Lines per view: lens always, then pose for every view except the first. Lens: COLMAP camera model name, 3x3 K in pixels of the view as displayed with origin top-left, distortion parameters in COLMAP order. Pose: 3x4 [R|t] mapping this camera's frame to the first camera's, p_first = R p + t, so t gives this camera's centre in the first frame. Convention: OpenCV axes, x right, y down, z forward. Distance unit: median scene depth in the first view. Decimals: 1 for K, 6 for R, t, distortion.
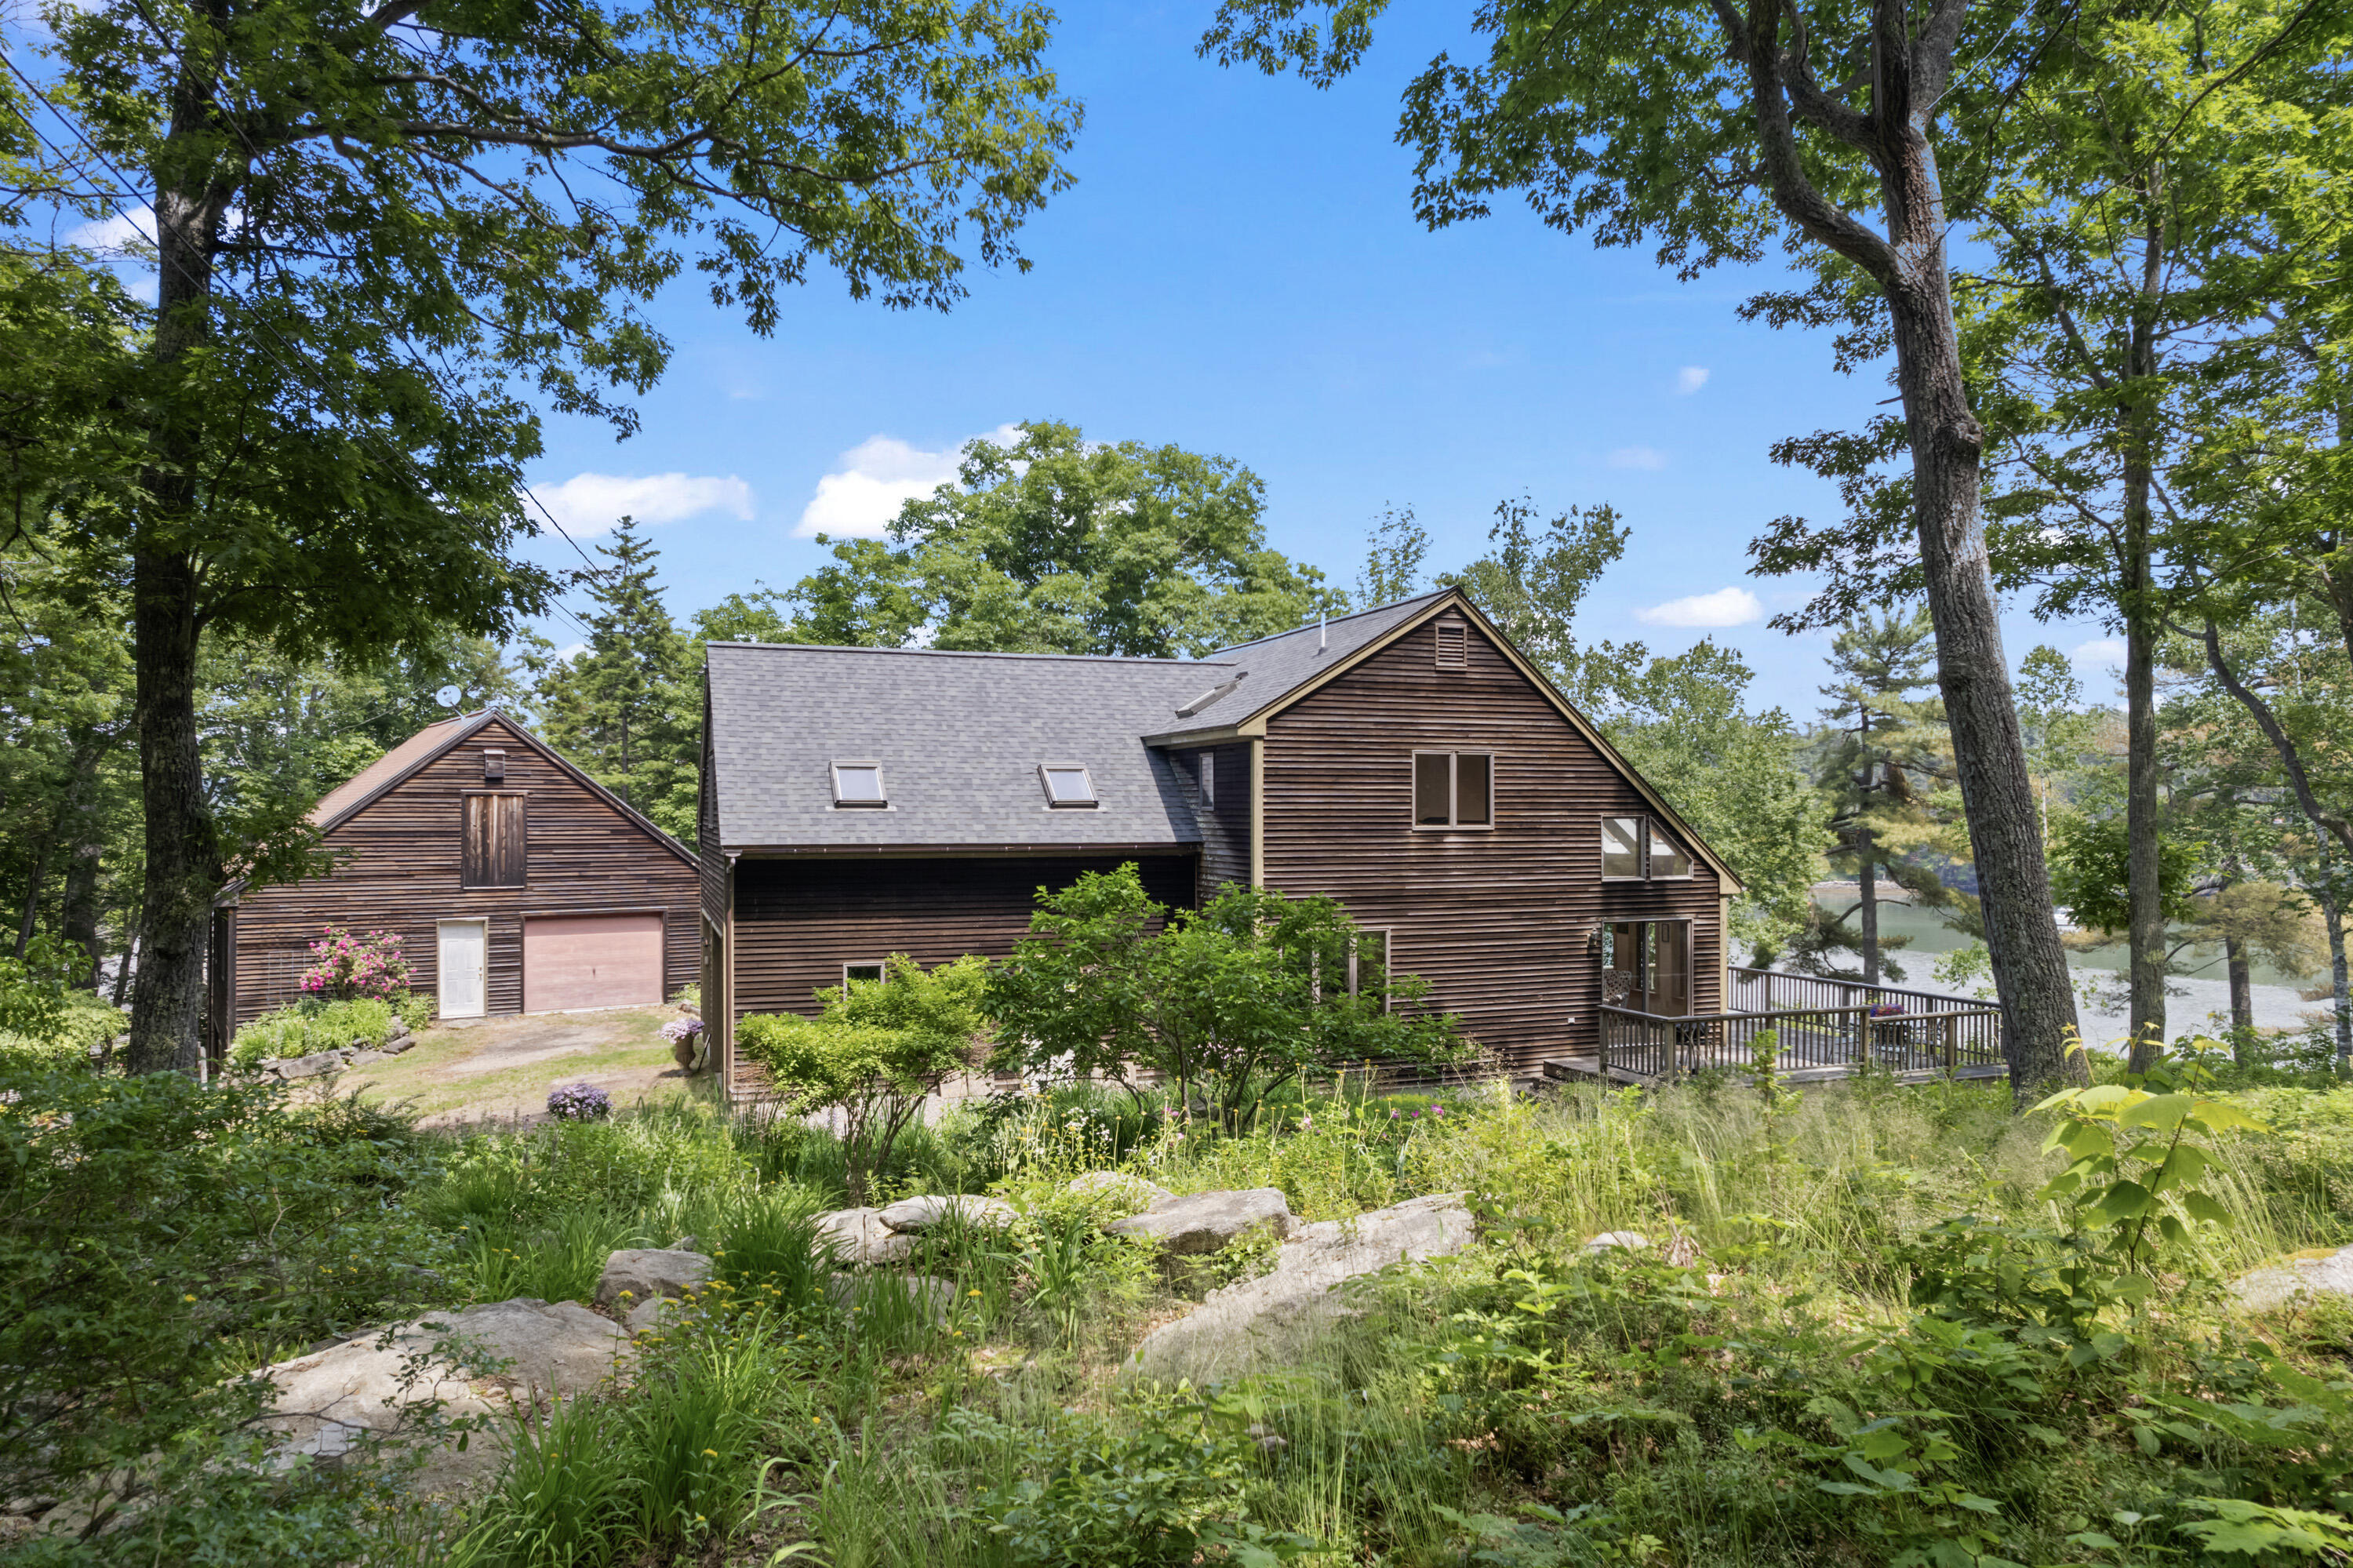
lens RADIAL K [[1504.7, 0, 1197.1], [0, 1504.7, 799.5], [0, 0, 1]] dist [-0.053236, 0.036436]
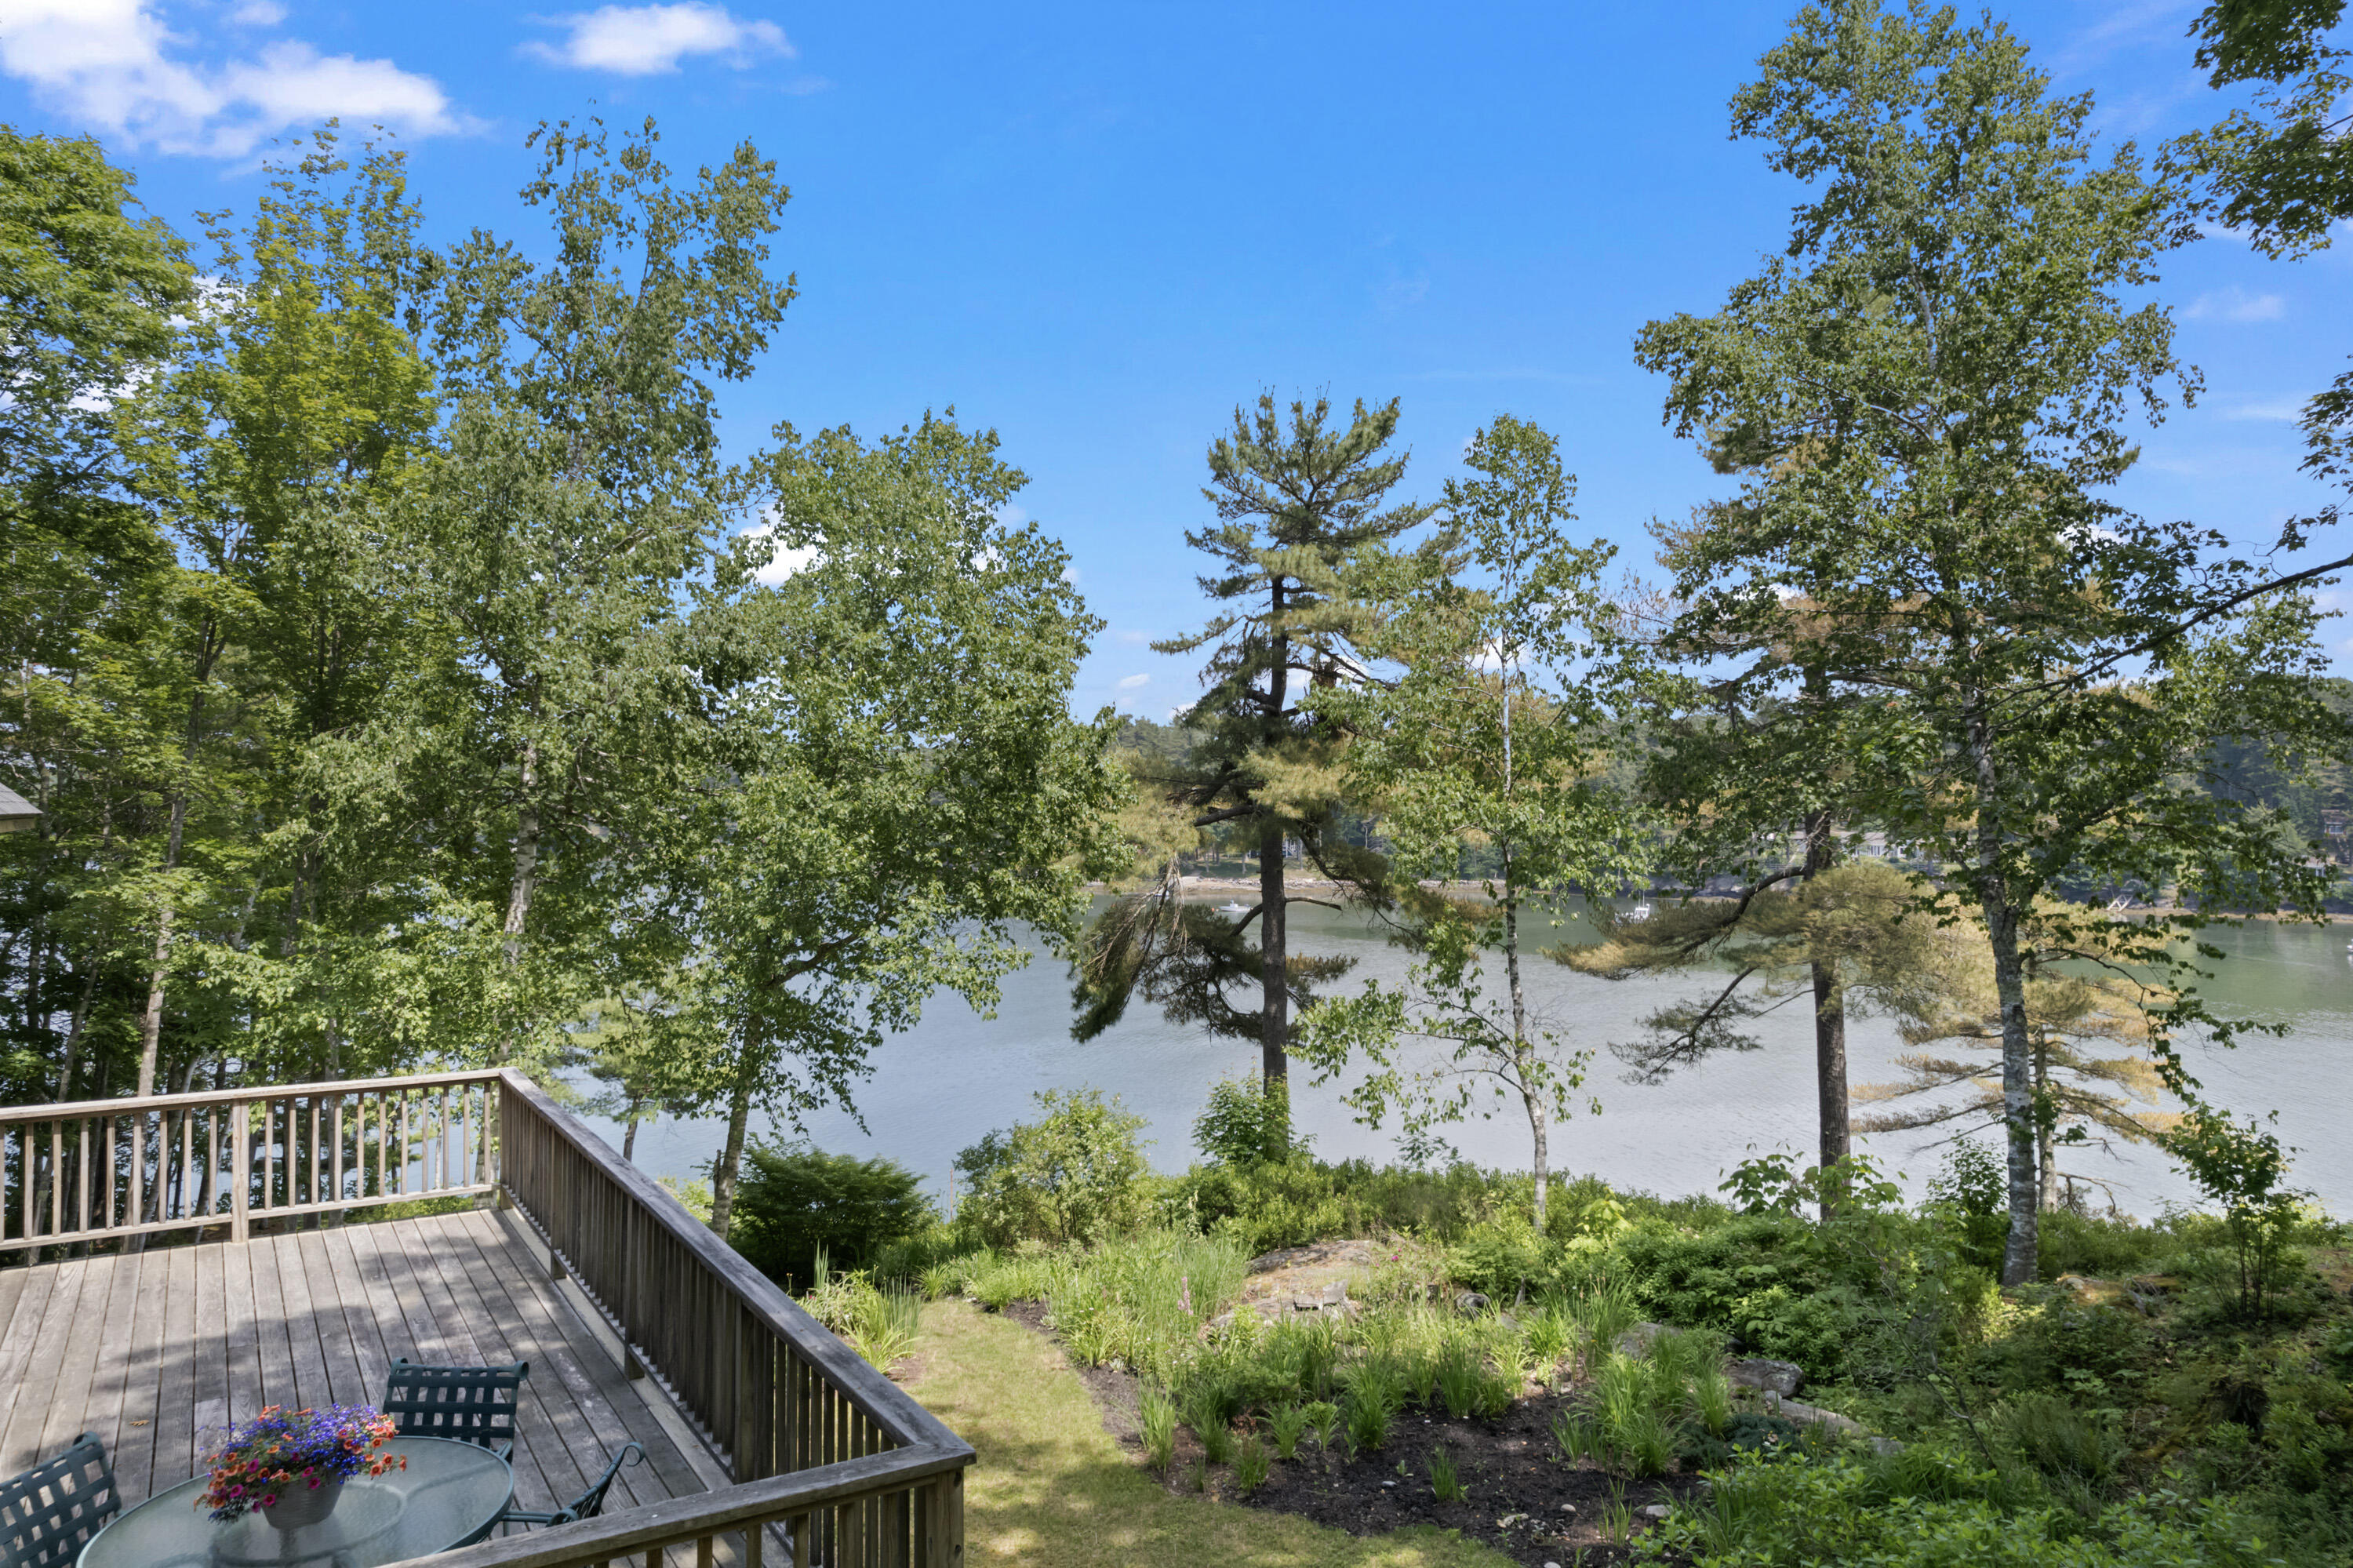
lens RADIAL K [[1504.7, 0, 1162.9], [0, 1504.7, 790.3], [0, 0, 1]] dist [-0.053236, 0.036436]
pose [[0.978255, 0.007365, 0.207275, 0.285314], [-0.006078, 0.999958, -0.006846, 0.028648], [-0.207317, 0.005437, 0.978259, 0.424484]]
